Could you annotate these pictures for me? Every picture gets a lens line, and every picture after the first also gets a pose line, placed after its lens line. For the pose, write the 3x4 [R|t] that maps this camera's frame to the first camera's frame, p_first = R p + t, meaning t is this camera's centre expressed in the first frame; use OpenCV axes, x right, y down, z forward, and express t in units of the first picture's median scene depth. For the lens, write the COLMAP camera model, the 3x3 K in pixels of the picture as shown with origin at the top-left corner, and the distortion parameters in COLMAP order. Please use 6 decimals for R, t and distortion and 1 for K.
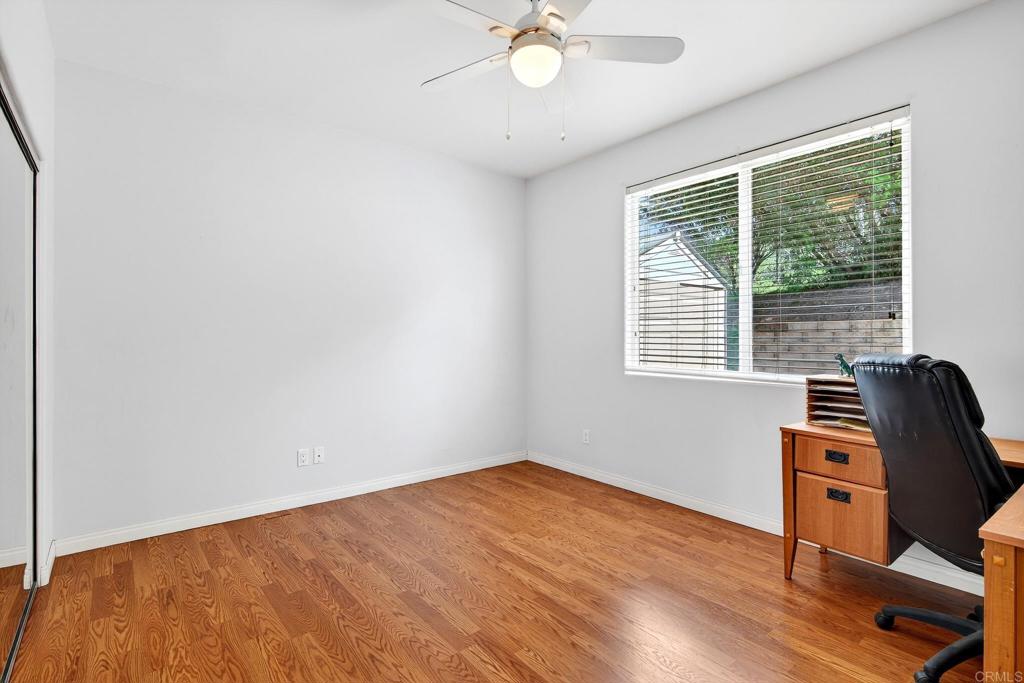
lens RADIAL K [[496.6, 0, 512.0], [0, 496.6, 341.5], [0, 0, 1]] dist [-0.000972, -0.000914]
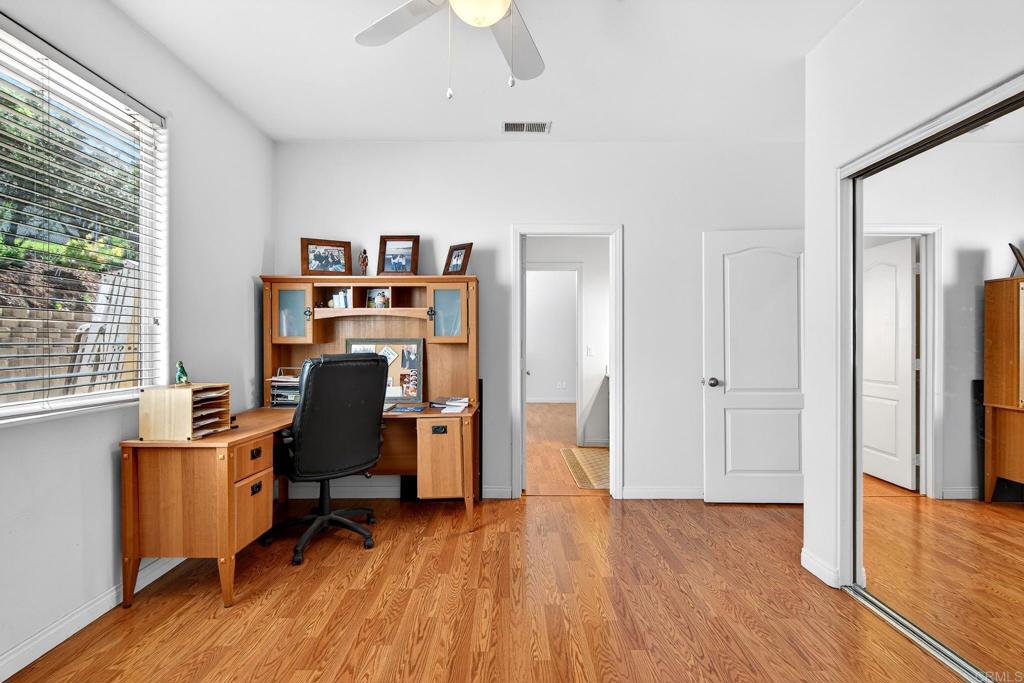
lens RADIAL K [[496.6, 0, 512.0], [0, 496.6, 341.5], [0, 0, 1]] dist [-0.000972, -0.000914]
pose [[-0.790110, -0.000059, 0.612965, -0.432544], [0.002298, 0.999993, 0.003060, -0.012508], [-0.612961, 0.003826, -0.790104, 1.449496]]
